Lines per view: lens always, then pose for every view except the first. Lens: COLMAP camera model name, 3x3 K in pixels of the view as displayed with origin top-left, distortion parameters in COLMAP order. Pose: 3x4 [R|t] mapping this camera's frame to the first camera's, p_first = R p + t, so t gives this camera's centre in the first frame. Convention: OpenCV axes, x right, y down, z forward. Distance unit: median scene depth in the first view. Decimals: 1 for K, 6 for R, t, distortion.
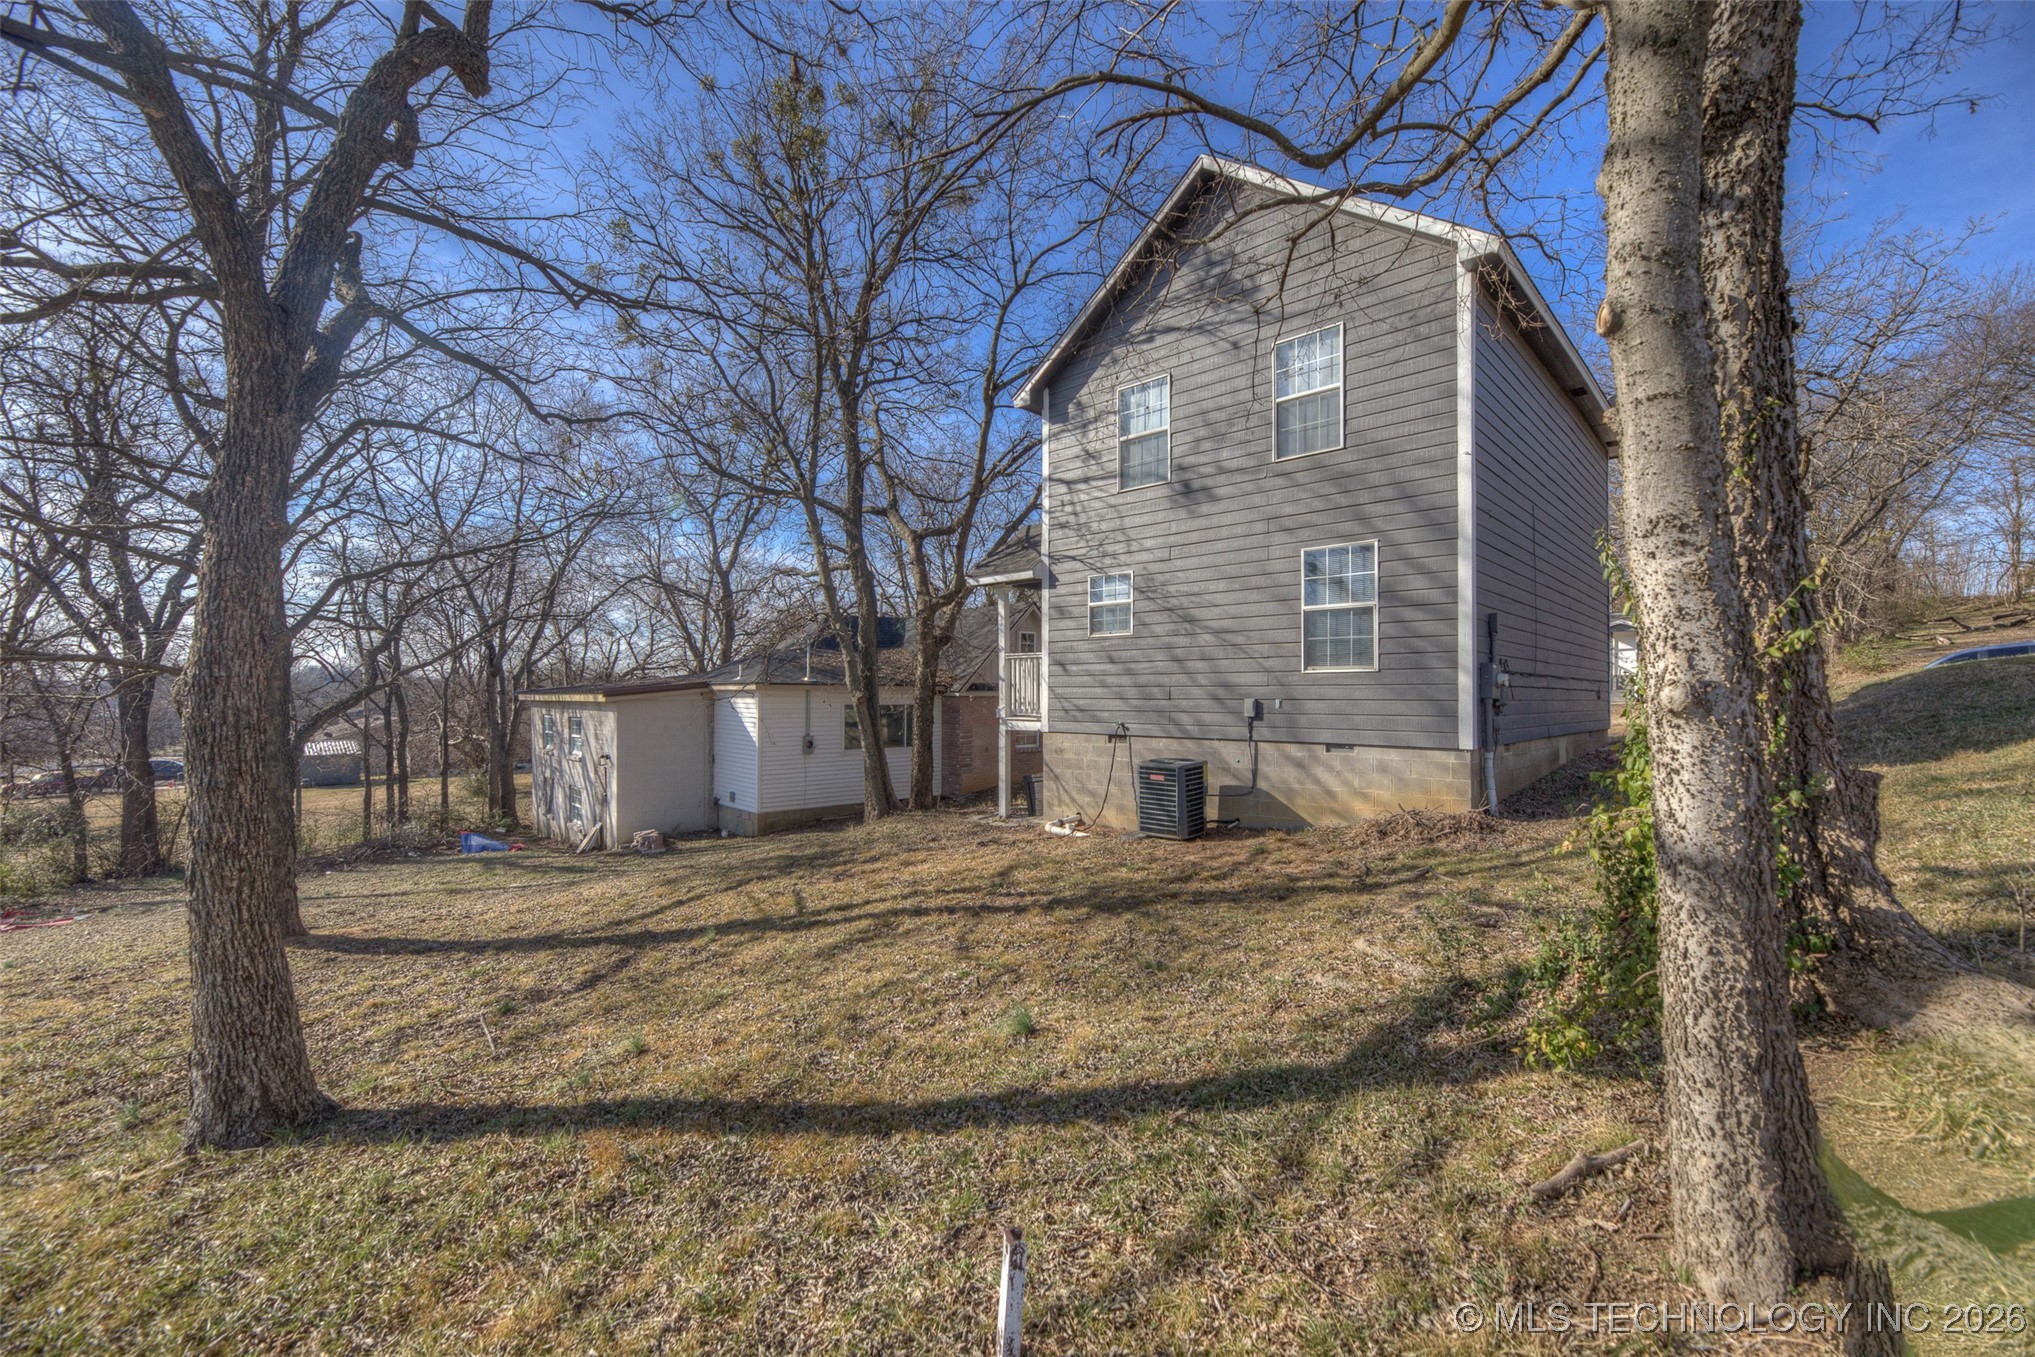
lens RADIAL K [[814.2, 0, 1008.7], [0, 814.2, 687.2], [0, 0, 1]] dist [0.014059, -0.000241]
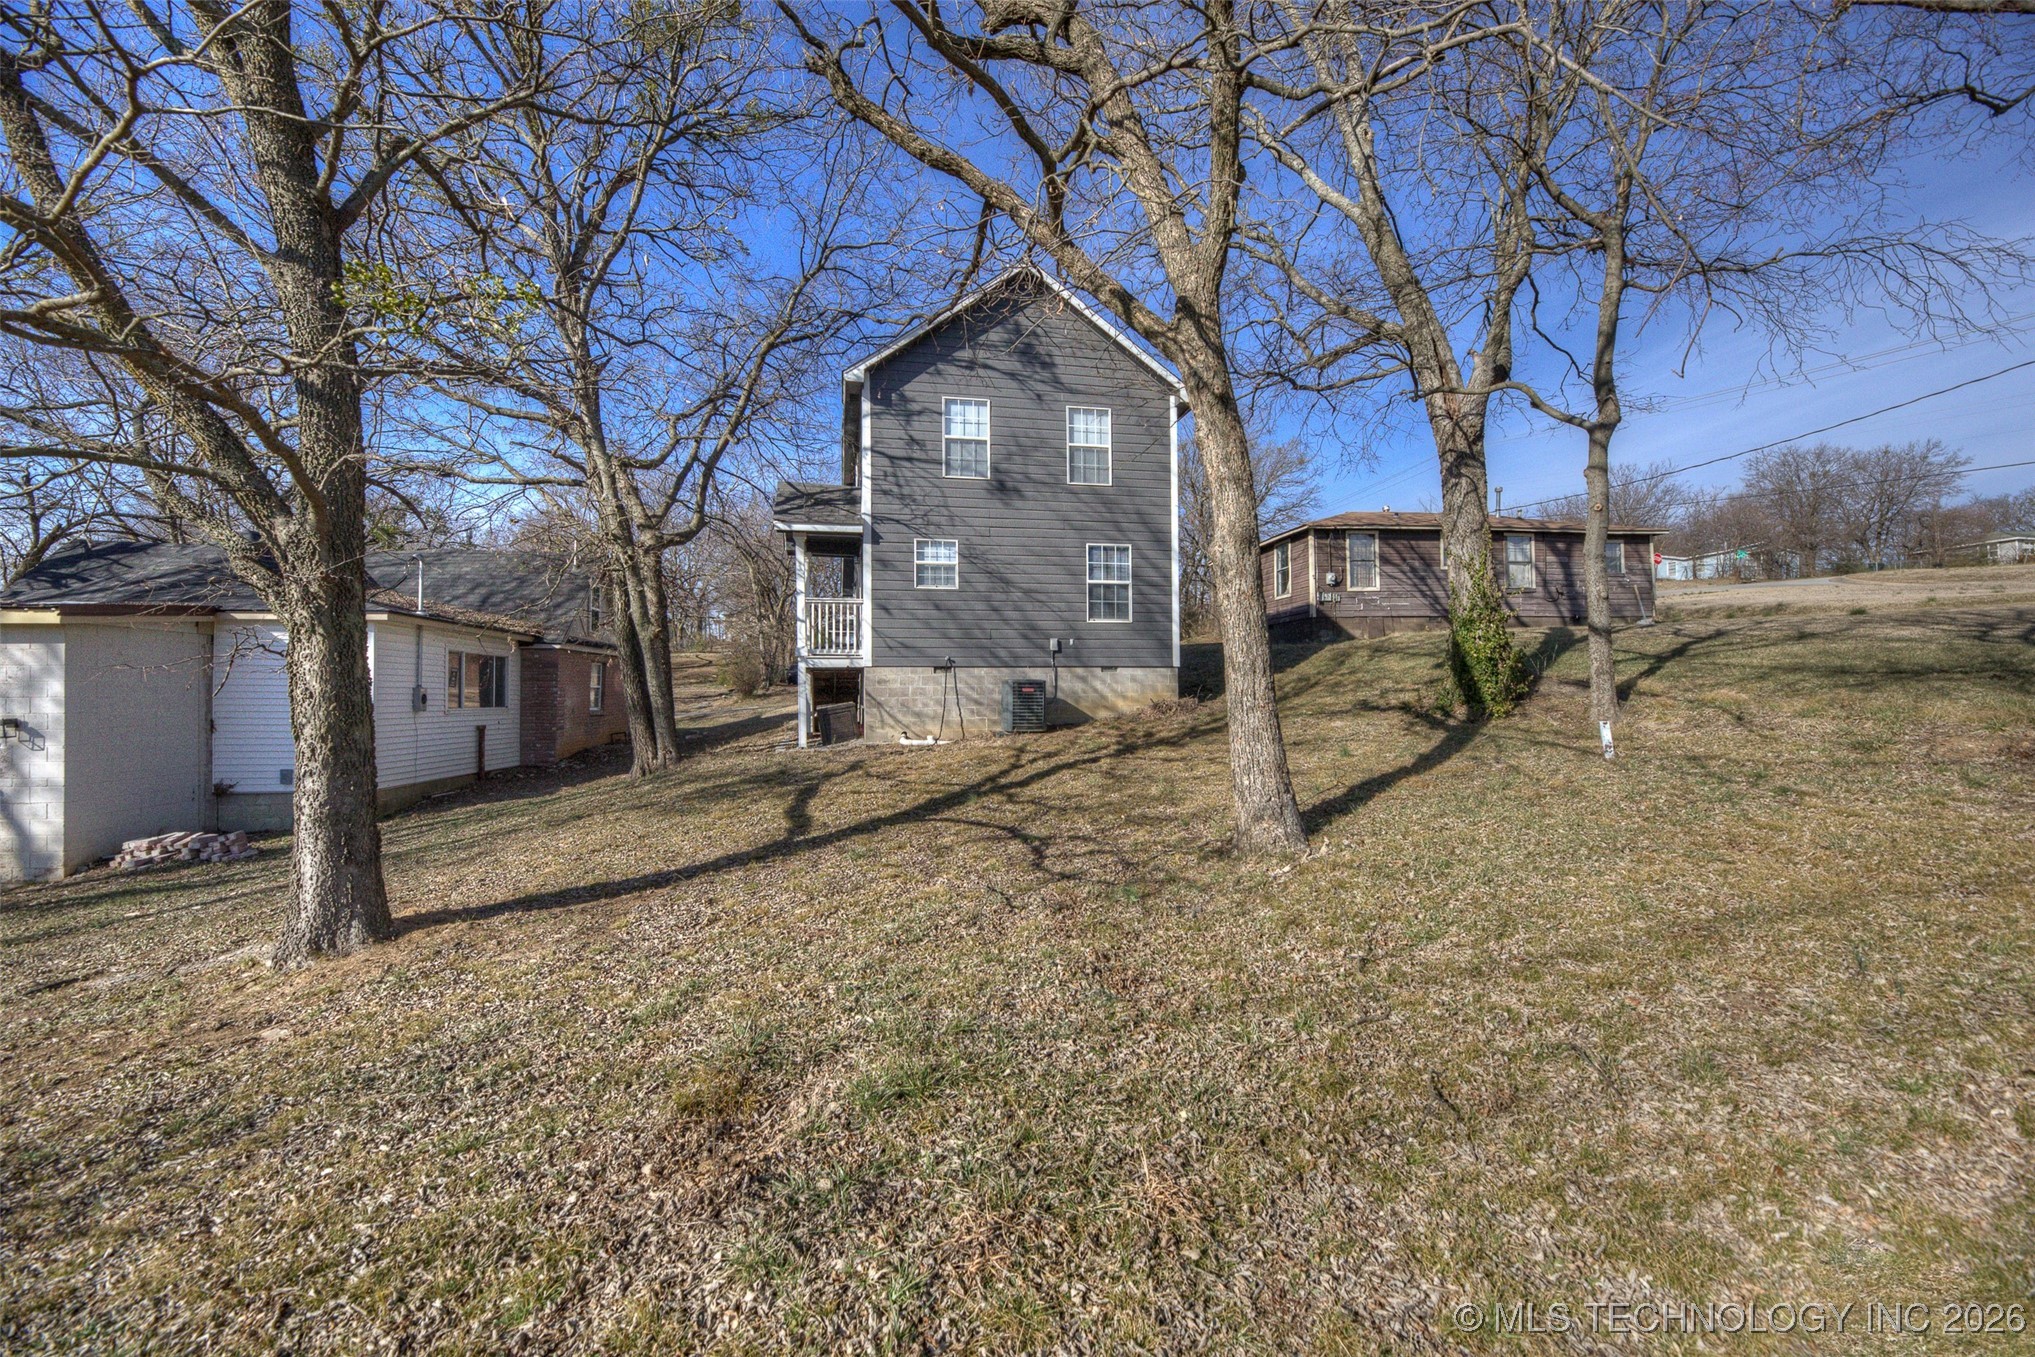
lens RADIAL K [[814.2, 0, 1008.7], [0, 814.2, 687.2], [0, 0, 1]] dist [0.014059, -0.000241]
pose [[0.596851, -0.001047, 0.802352, -0.849714], [-0.003360, 0.999987, 0.003805, 0.088064], [-0.802345, -0.004967, 0.596840, 0.154058]]
